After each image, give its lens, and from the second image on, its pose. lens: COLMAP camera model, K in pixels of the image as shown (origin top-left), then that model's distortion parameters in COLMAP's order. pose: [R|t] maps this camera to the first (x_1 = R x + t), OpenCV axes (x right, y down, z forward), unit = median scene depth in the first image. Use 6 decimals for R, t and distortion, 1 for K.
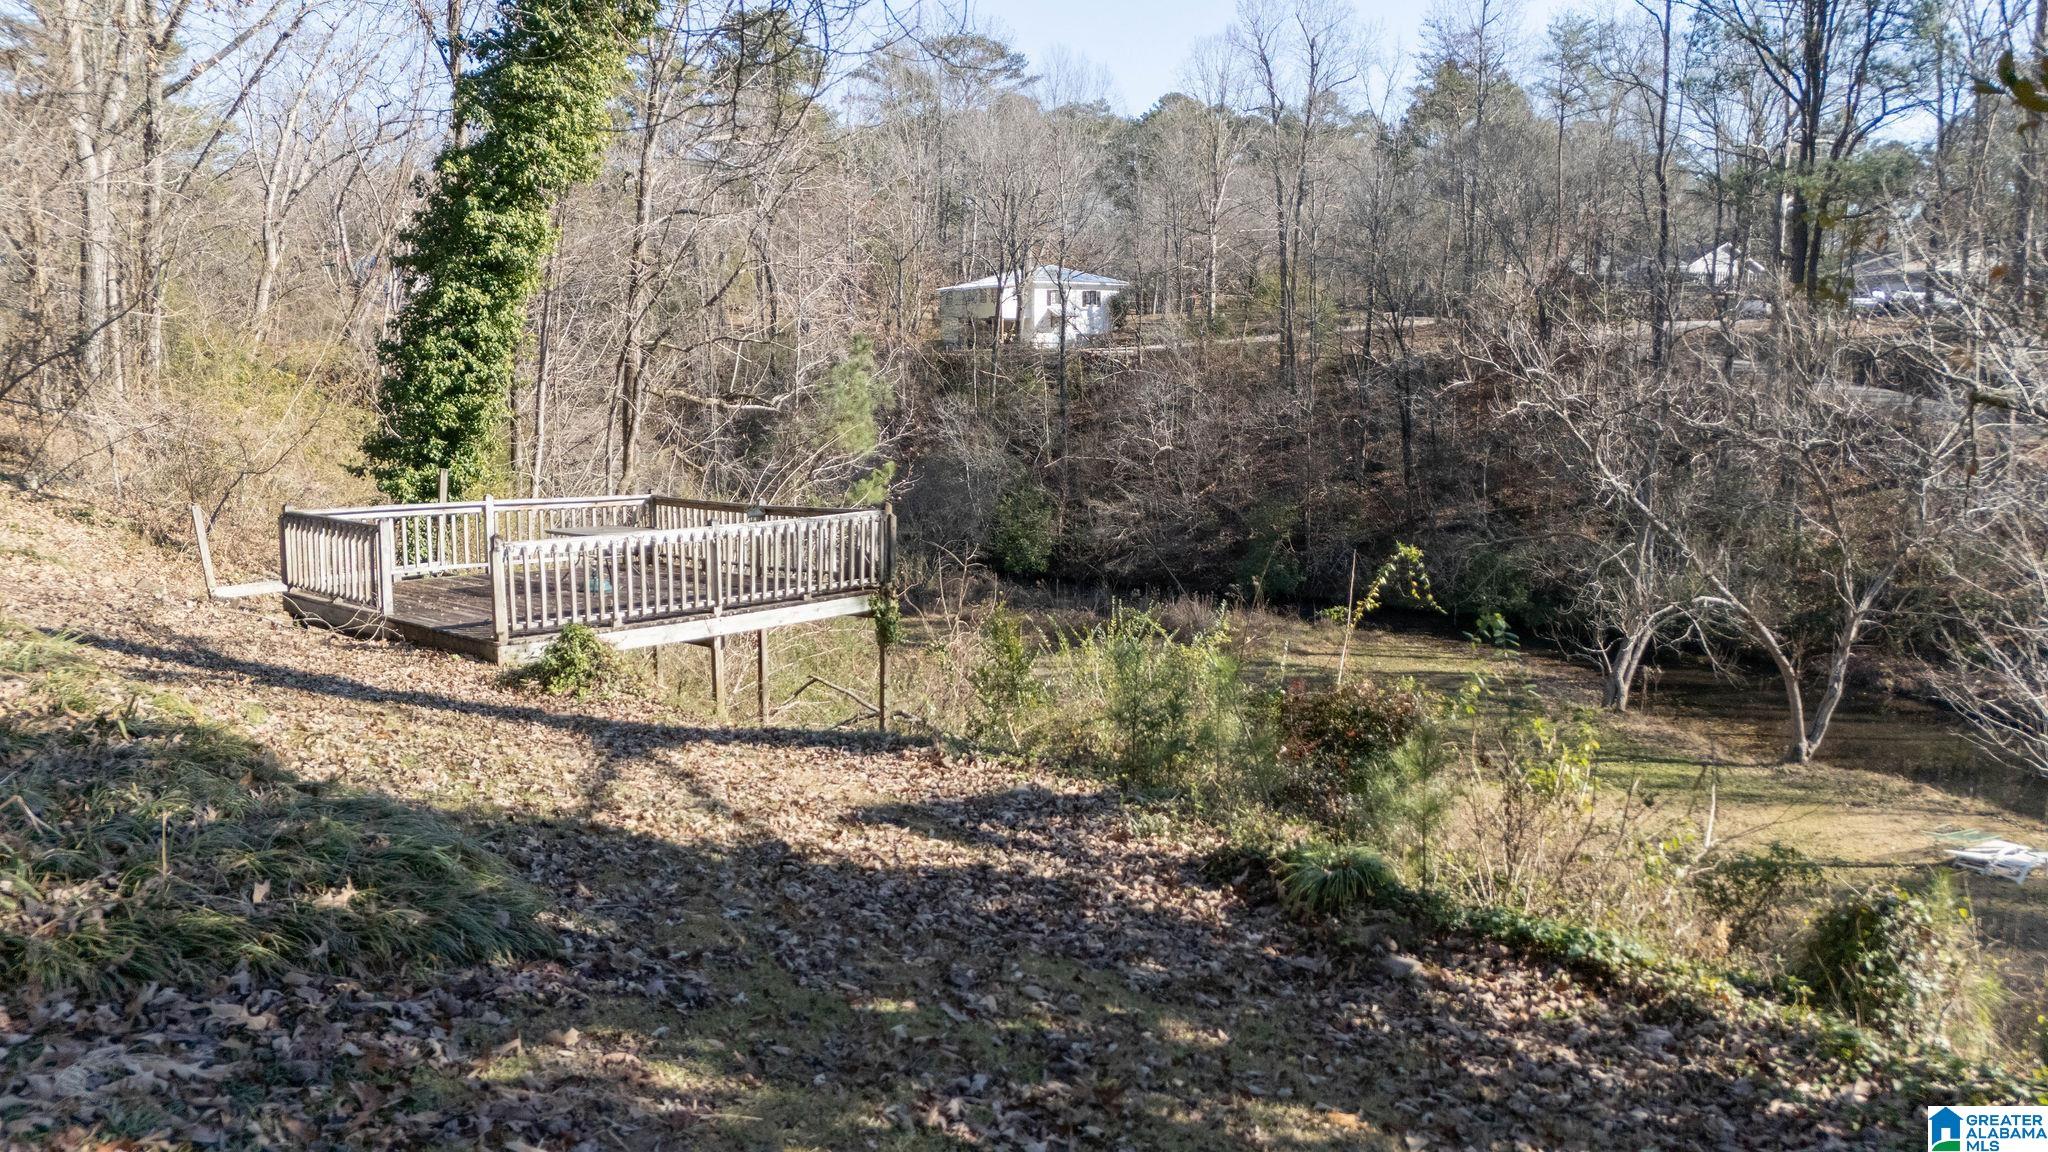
lens RADIAL K [[1520.8, 0, 1015.6], [0, 1520.8, 572.0], [0, 0, 1]] dist [0.051561, -0.043596]
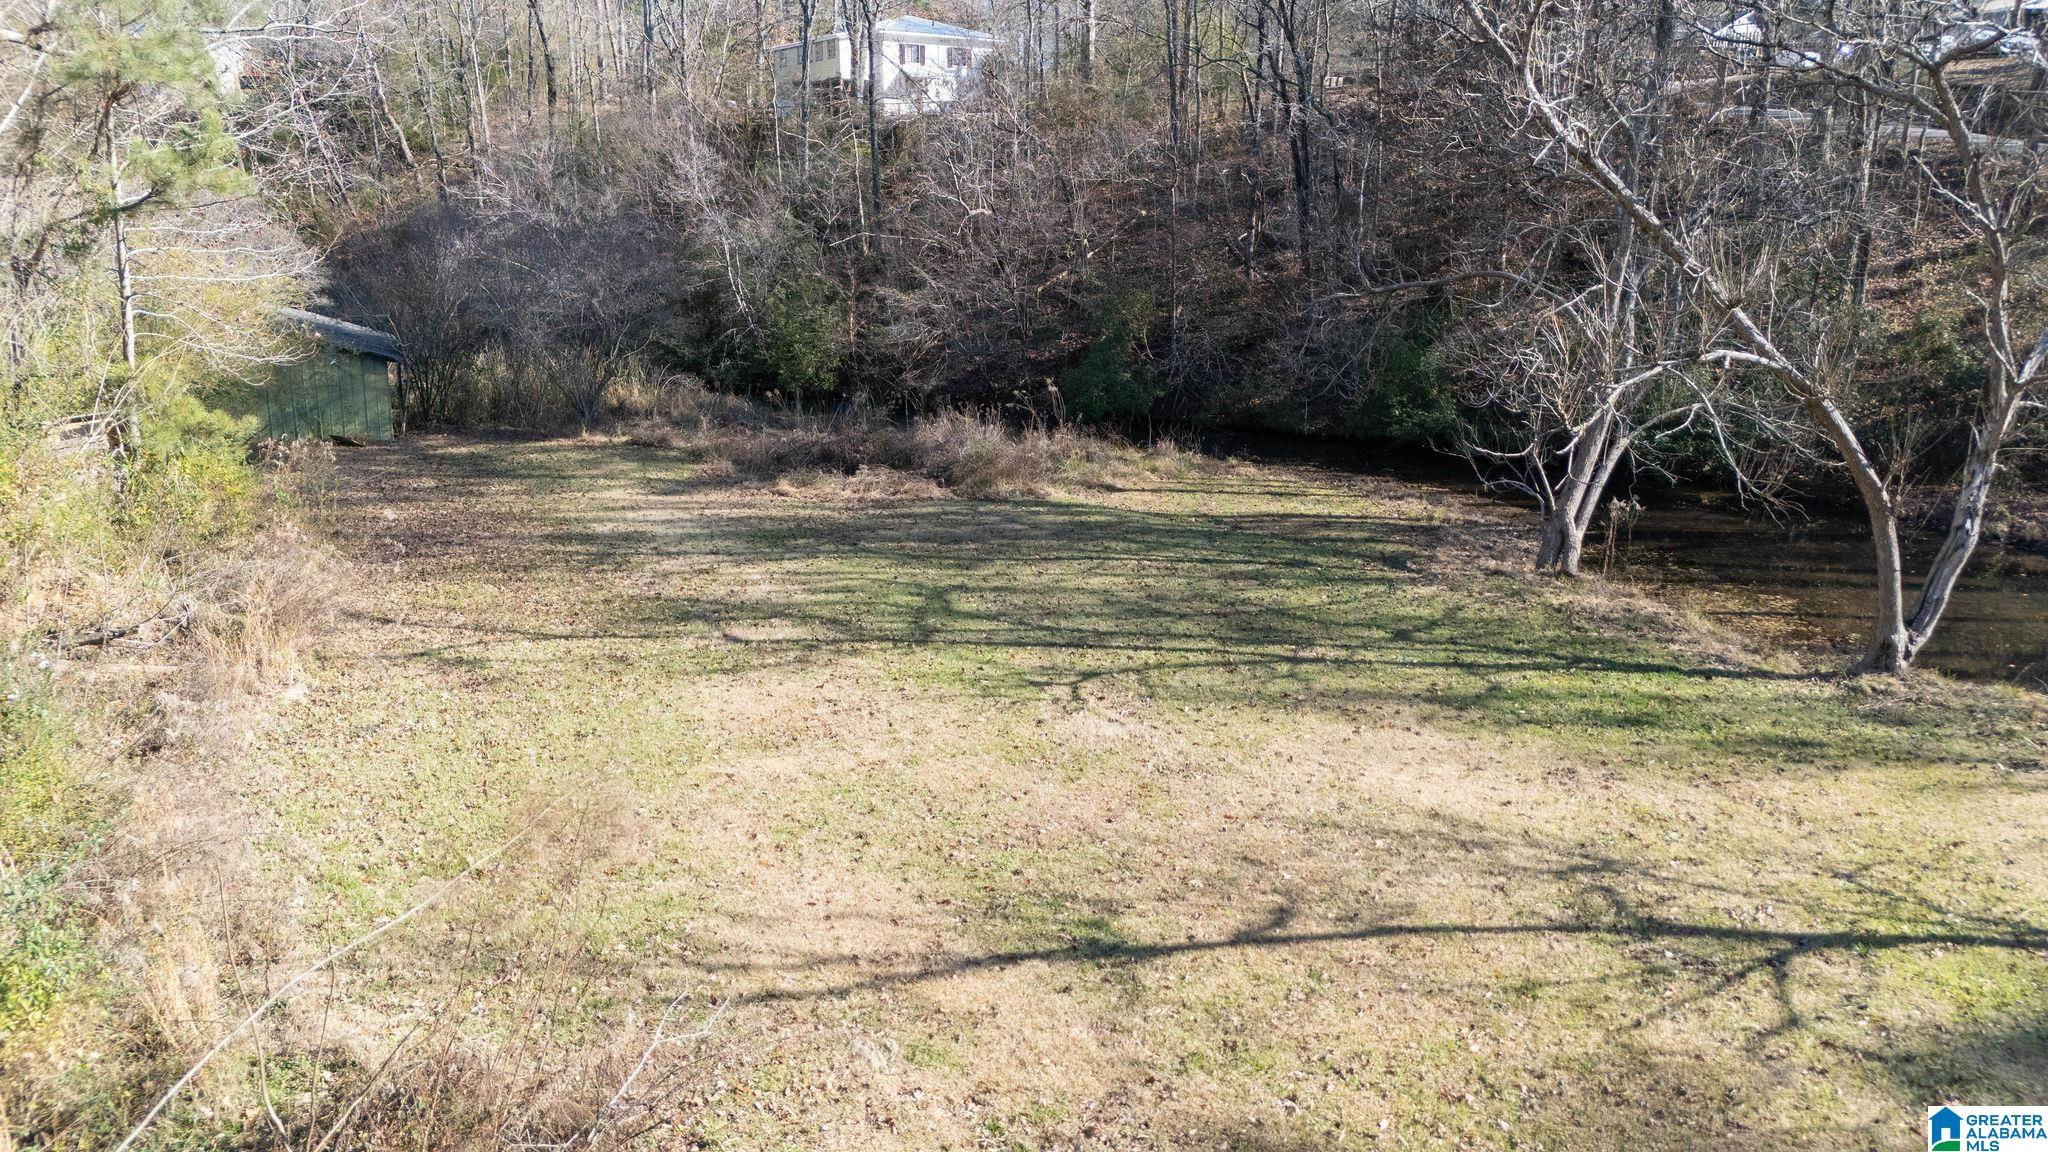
lens RADIAL K [[1520.8, 0, 1030.6], [0, 1520.8, 582.5], [0, 0, 1]] dist [0.051561, -0.043596]
pose [[0.999955, -0.001071, 0.009454, 0.185546], [0.000161, 0.995409, 0.095713, 0.038133], [-0.009513, -0.095707, 0.995364, 0.423386]]
